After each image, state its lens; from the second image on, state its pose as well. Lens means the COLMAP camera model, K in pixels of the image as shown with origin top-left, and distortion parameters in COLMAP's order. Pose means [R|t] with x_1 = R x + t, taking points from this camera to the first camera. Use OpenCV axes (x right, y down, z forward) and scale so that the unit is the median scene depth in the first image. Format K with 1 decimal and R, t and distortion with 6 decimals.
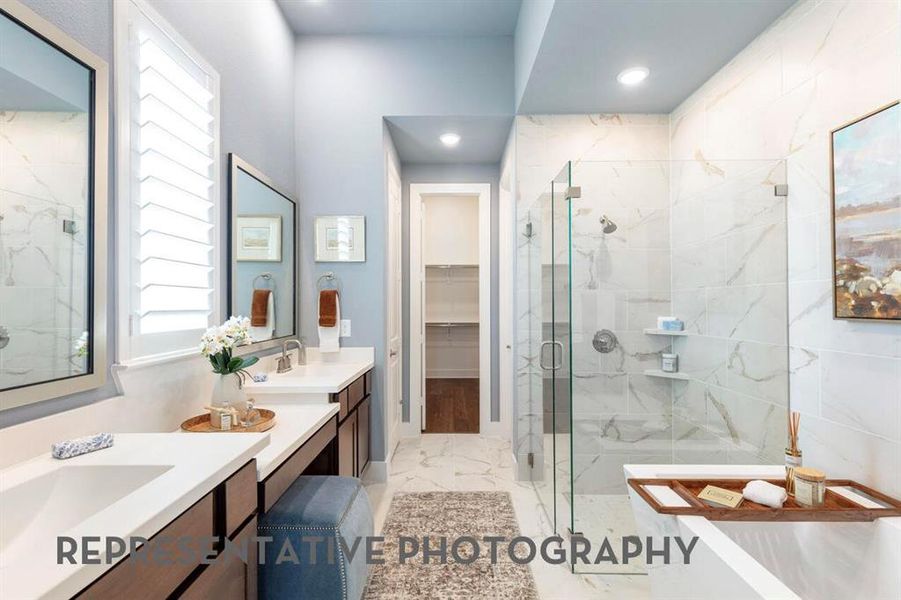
lens RADIAL K [[409.4, 0, 450.5], [0, 409.4, 300.0], [0, 0, 1]] dist [-0.000993, -0.000537]
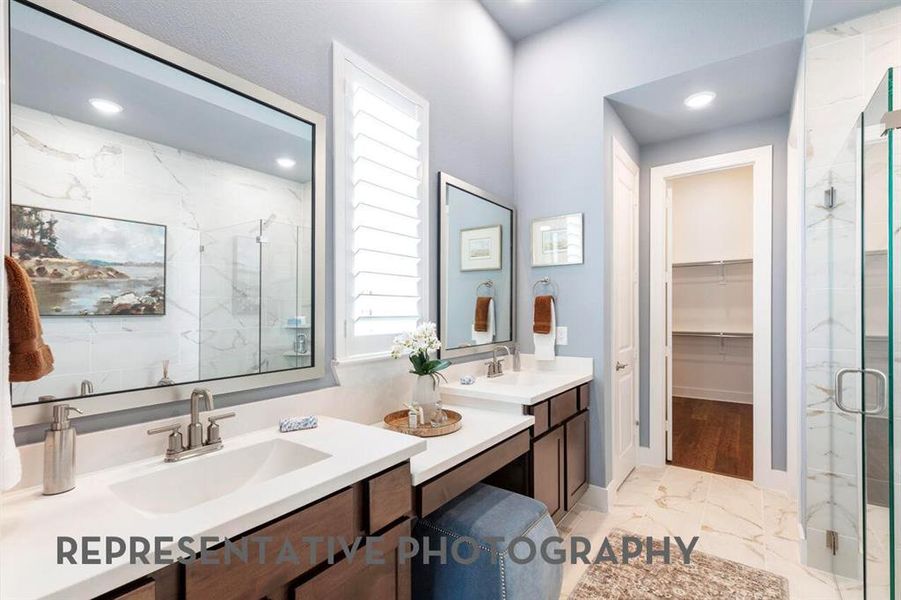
lens RADIAL K [[403.8, 0, 456.1], [0, 403.8, 309.4], [0, 0, 1]] dist [0.001103, 0.000049]
pose [[0.809354, -0.004491, -0.587304, 0.093266], [0.010254, 0.999926, 0.006484, 0.000176], [0.587232, -0.011270, 0.809340, 0.113124]]
